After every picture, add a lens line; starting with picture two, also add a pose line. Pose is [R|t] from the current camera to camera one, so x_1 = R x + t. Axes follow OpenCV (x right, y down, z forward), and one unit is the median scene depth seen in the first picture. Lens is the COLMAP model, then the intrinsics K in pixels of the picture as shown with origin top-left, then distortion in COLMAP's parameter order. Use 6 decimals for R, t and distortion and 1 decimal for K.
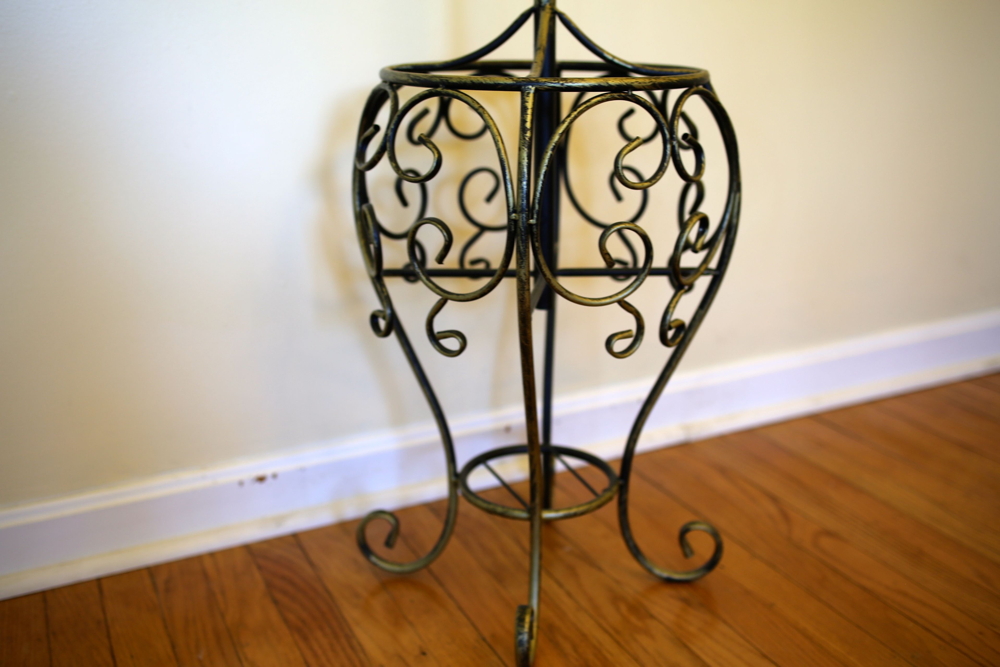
lens RADIAL K [[1043.9, 0, 499.5], [0, 1043.9, 332.0], [0, 0, 1]] dist [-0.043261, 0.000000]
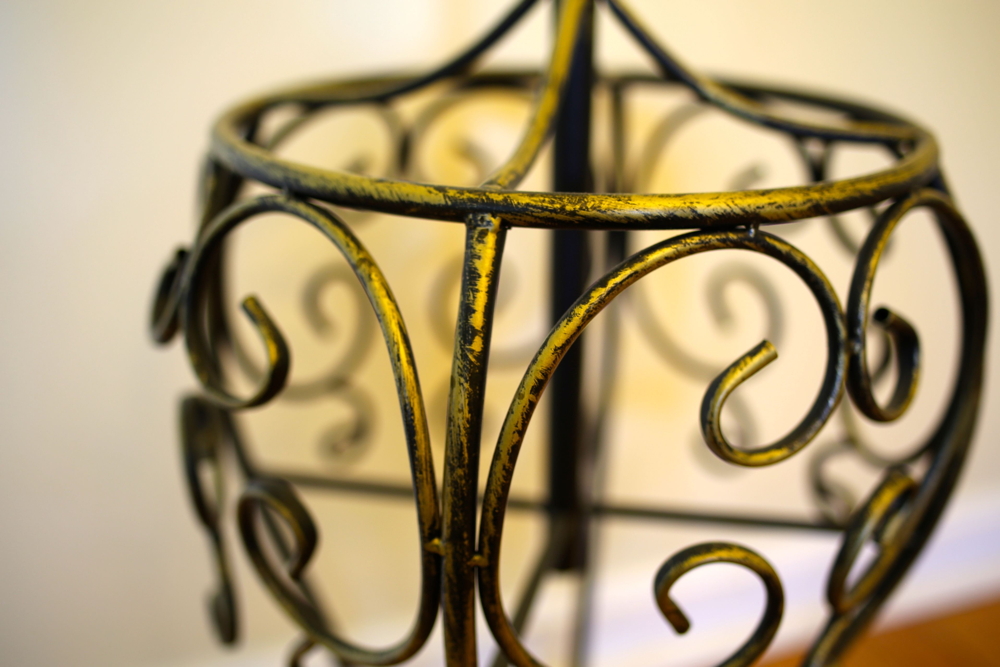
lens RADIAL K [[1043.9, 0, 505.6], [0, 1043.9, 338.2], [0, 0, 1]] dist [-0.043261, 0.000000]
pose [[0.993736, 0.043265, -0.103036, 0.076843], [-0.032325, 0.993886, 0.105573, -0.229737], [0.106973, -0.101581, 0.989059, 0.609445]]
